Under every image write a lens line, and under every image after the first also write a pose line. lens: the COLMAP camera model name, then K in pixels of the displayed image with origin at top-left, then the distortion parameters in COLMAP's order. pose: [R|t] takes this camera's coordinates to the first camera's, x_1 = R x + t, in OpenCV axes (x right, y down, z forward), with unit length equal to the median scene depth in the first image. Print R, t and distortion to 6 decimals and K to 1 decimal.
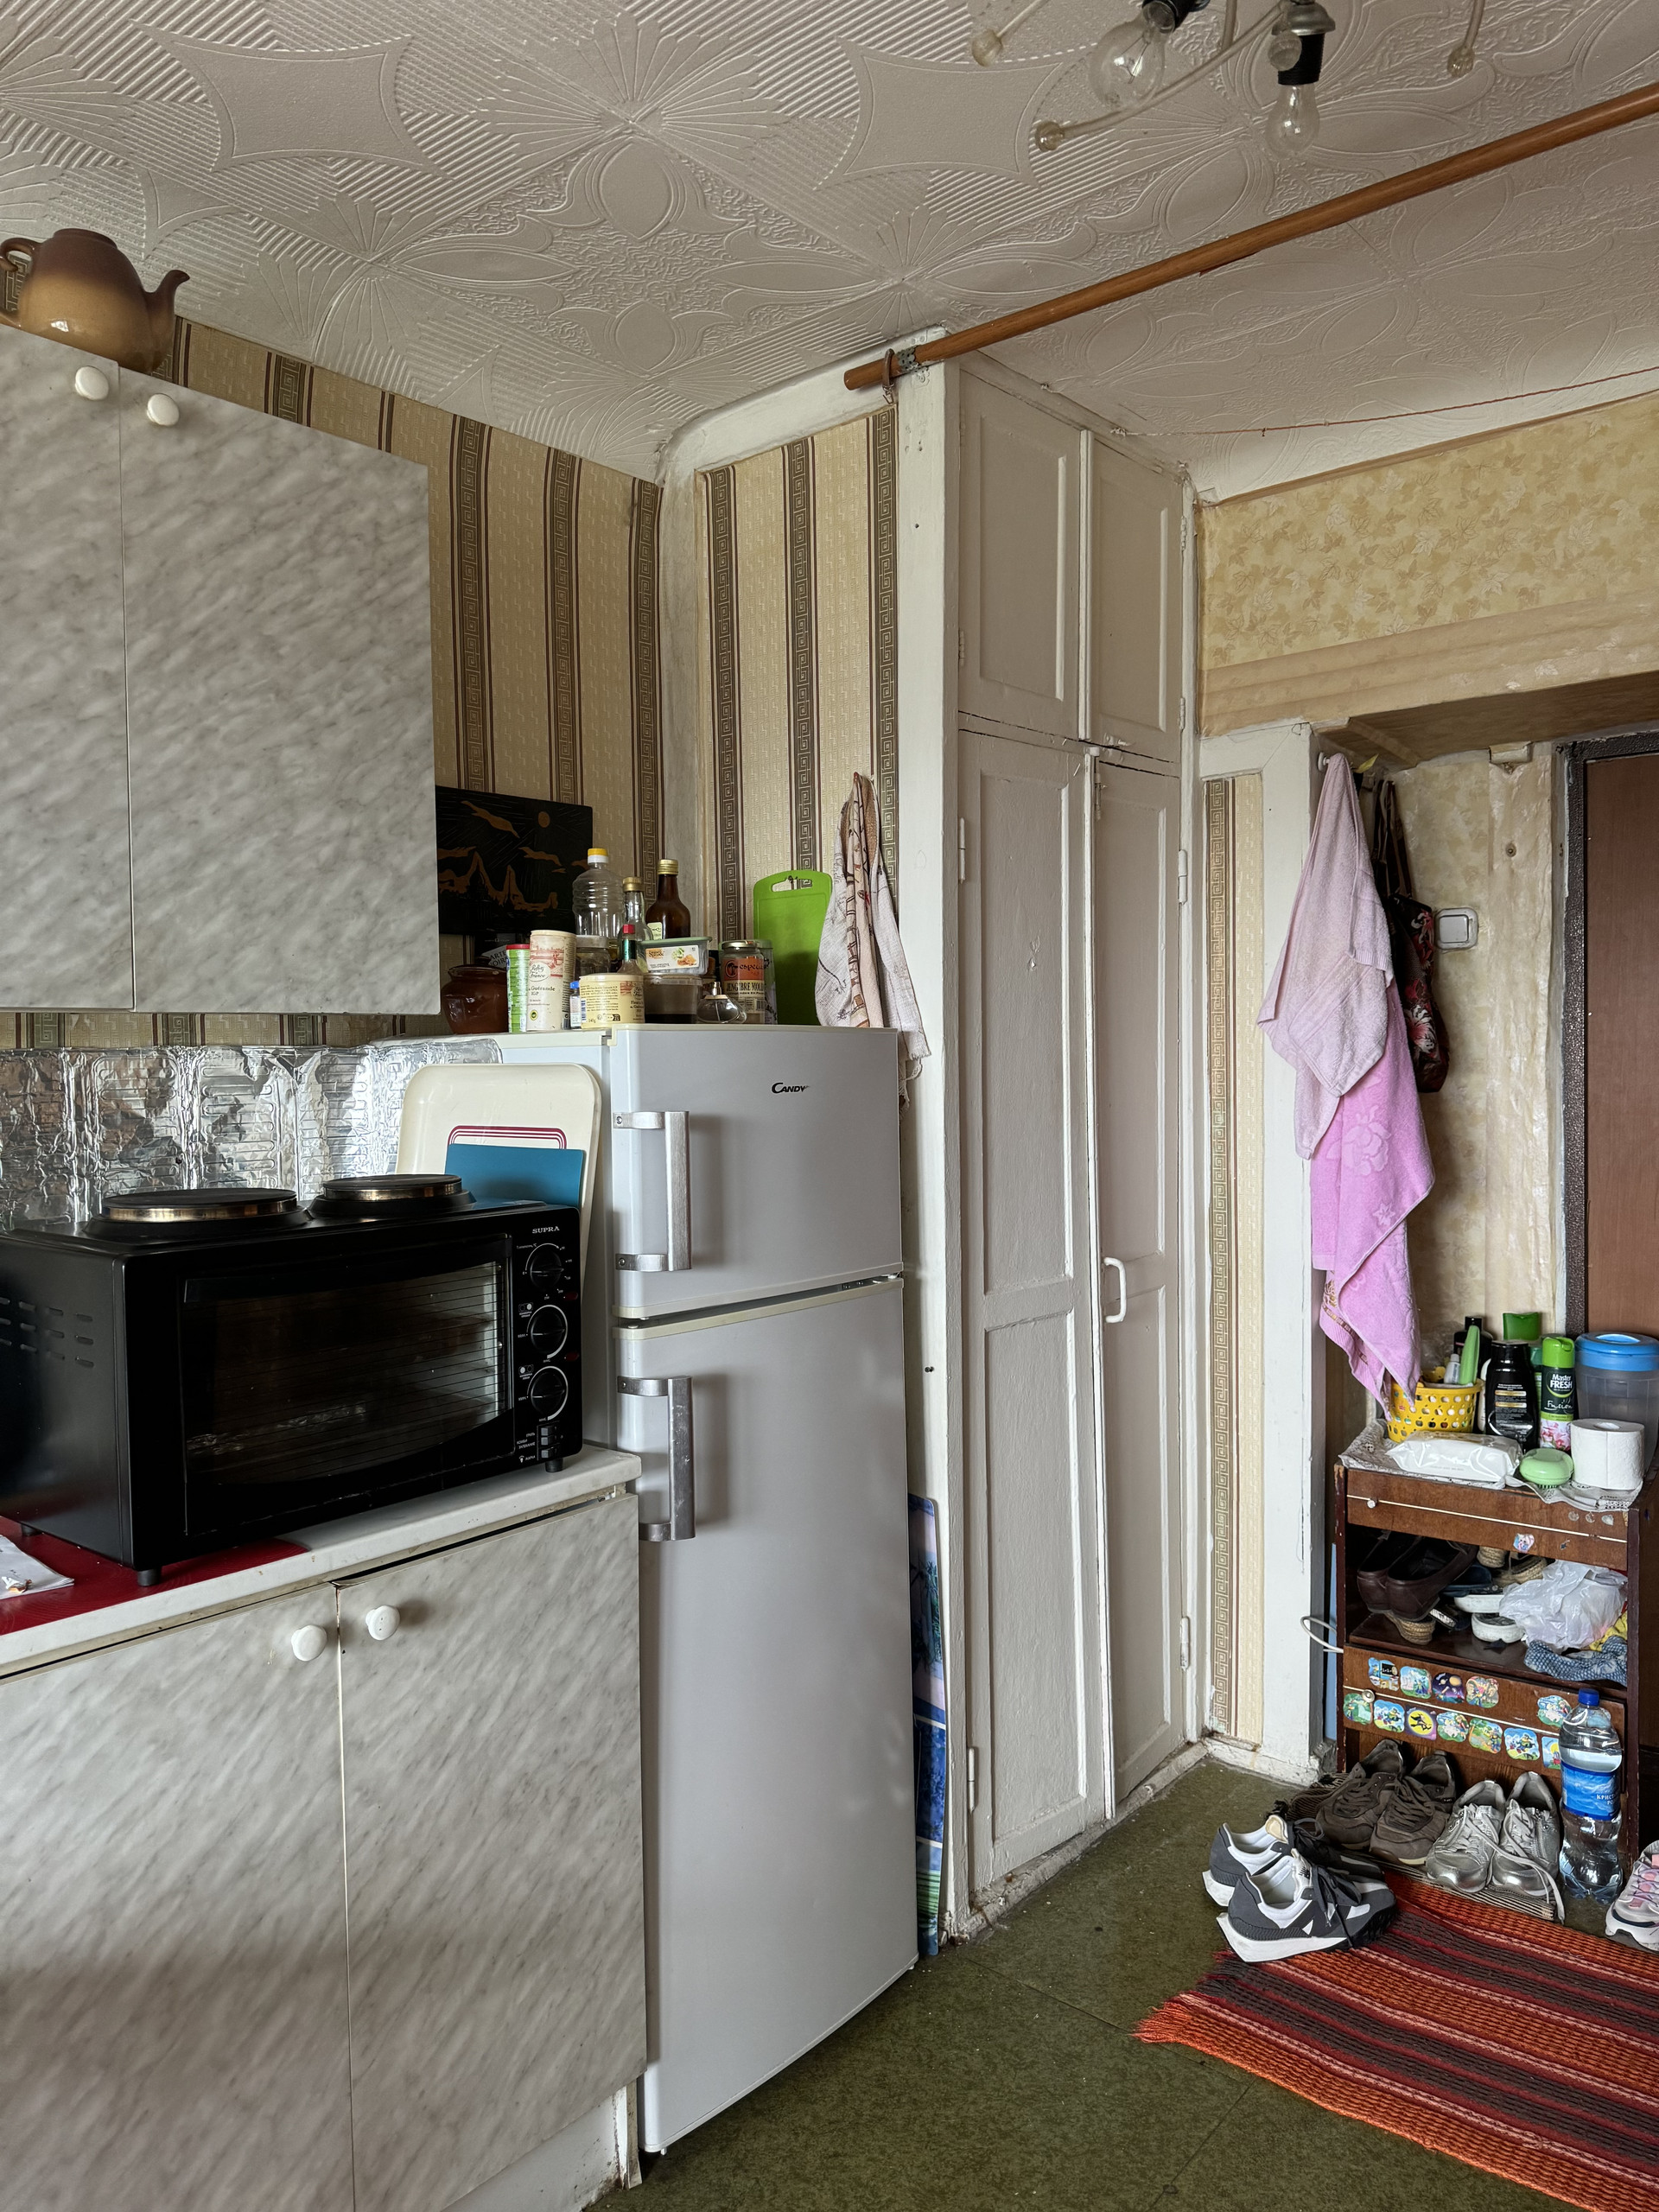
lens RADIAL K [[1584.7, 0, 840.9], [0, 1584.7, 1105.3], [0, 0, 1]] dist [0.060483, -0.059022]
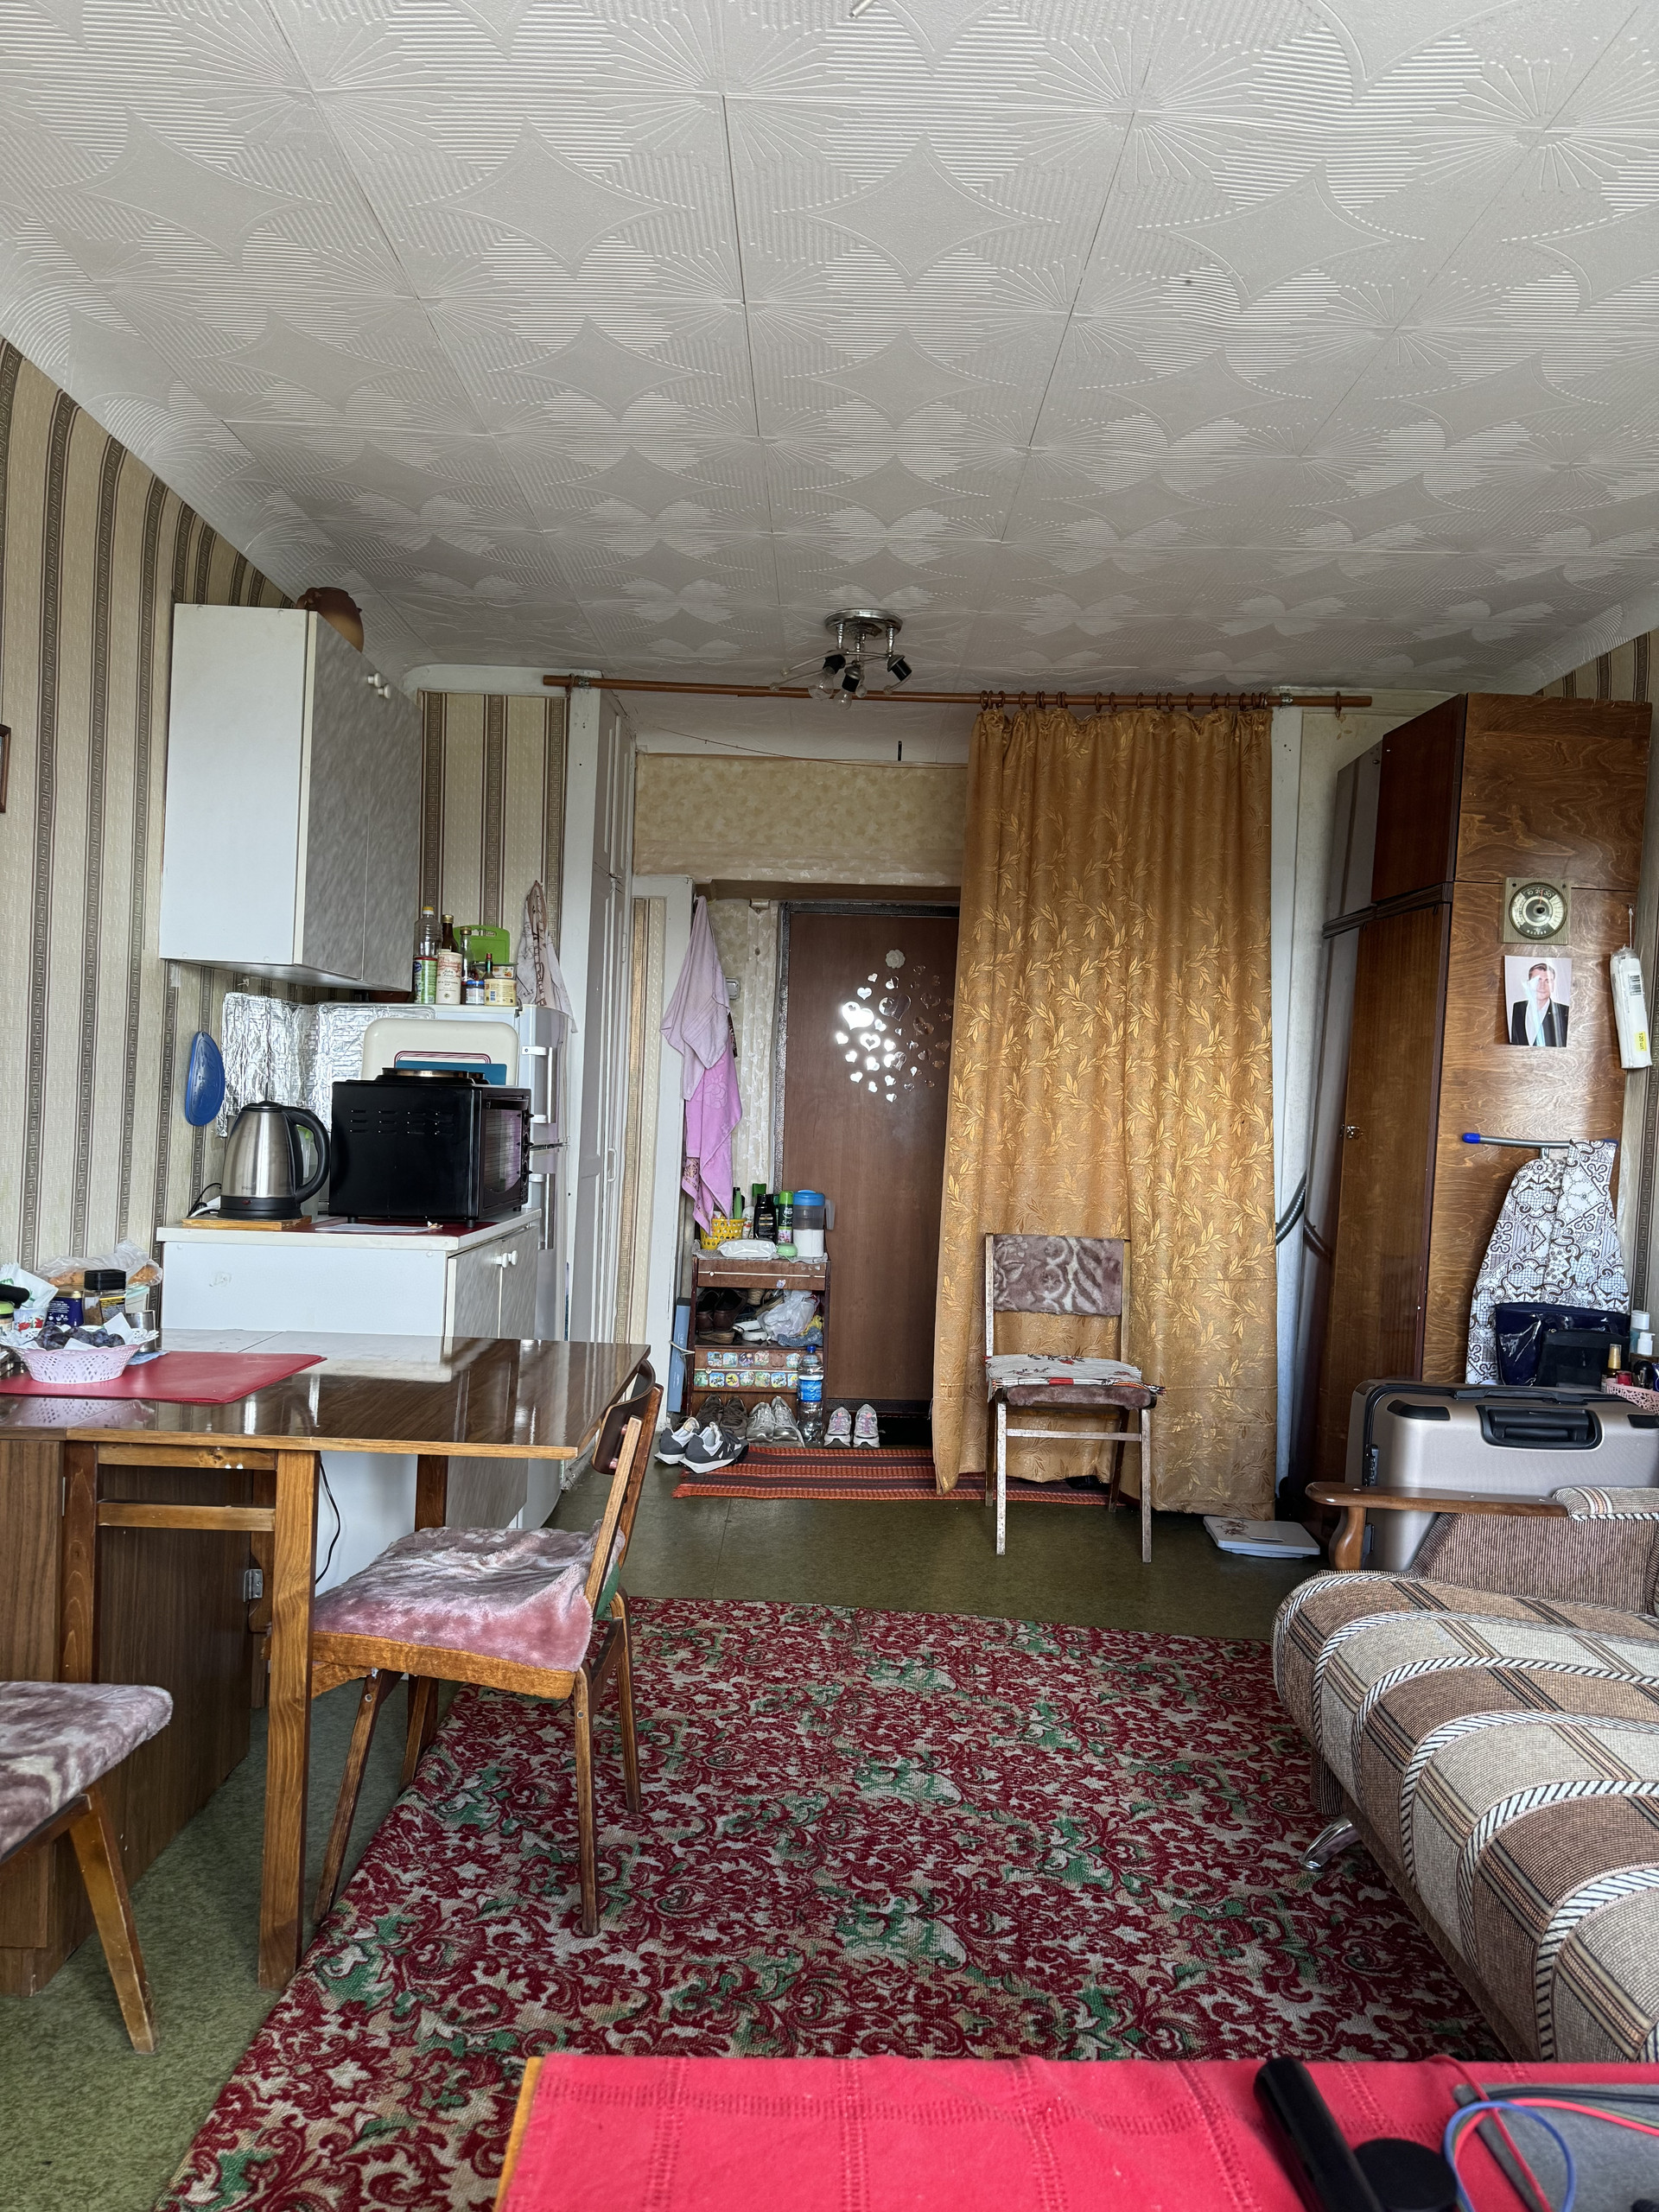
lens RADIAL K [[1584.7, 0, 822.3], [0, 1584.7, 1103.7], [0, 0, 1]] dist [0.060483, -0.059022]
pose [[0.766828, 0.038727, 0.640684, -0.860466], [-0.023360, 0.999201, -0.032439, 0.101533], [-0.641428, 0.009909, 0.767120, -0.621168]]
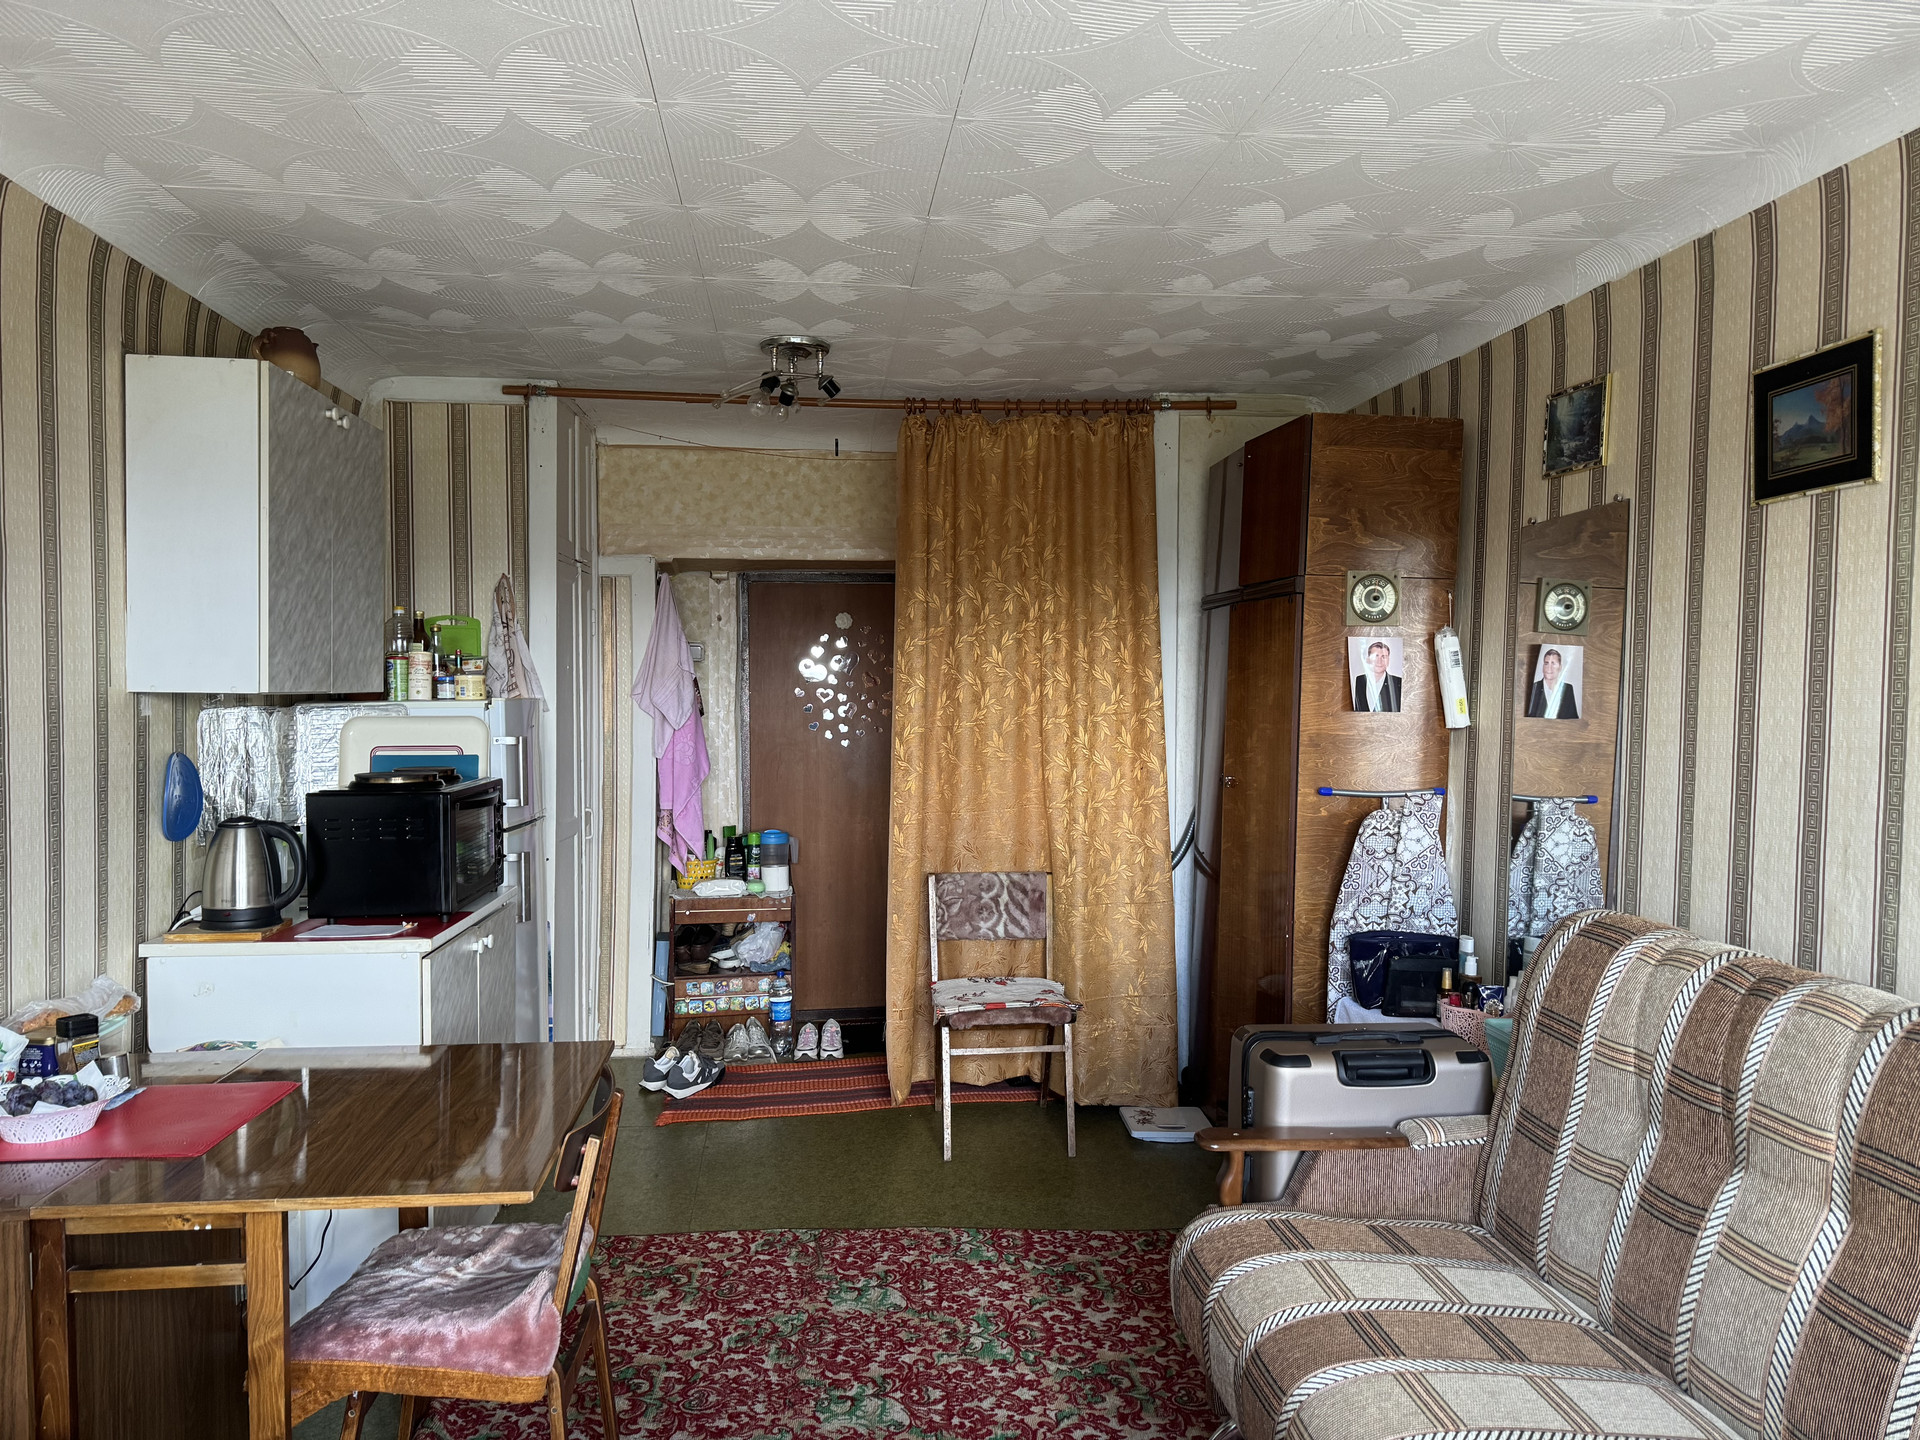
lens RADIAL K [[1375.5, 0, 961.8], [0, 1375.5, 726.3], [0, 0, 1]] dist [0.060483, -0.059022]
pose [[0.687519, -0.006270, 0.726139, -0.824078], [0.016260, 0.999845, -0.006762, 0.009566], [-0.725984, 0.016456, 0.687515, -0.619814]]
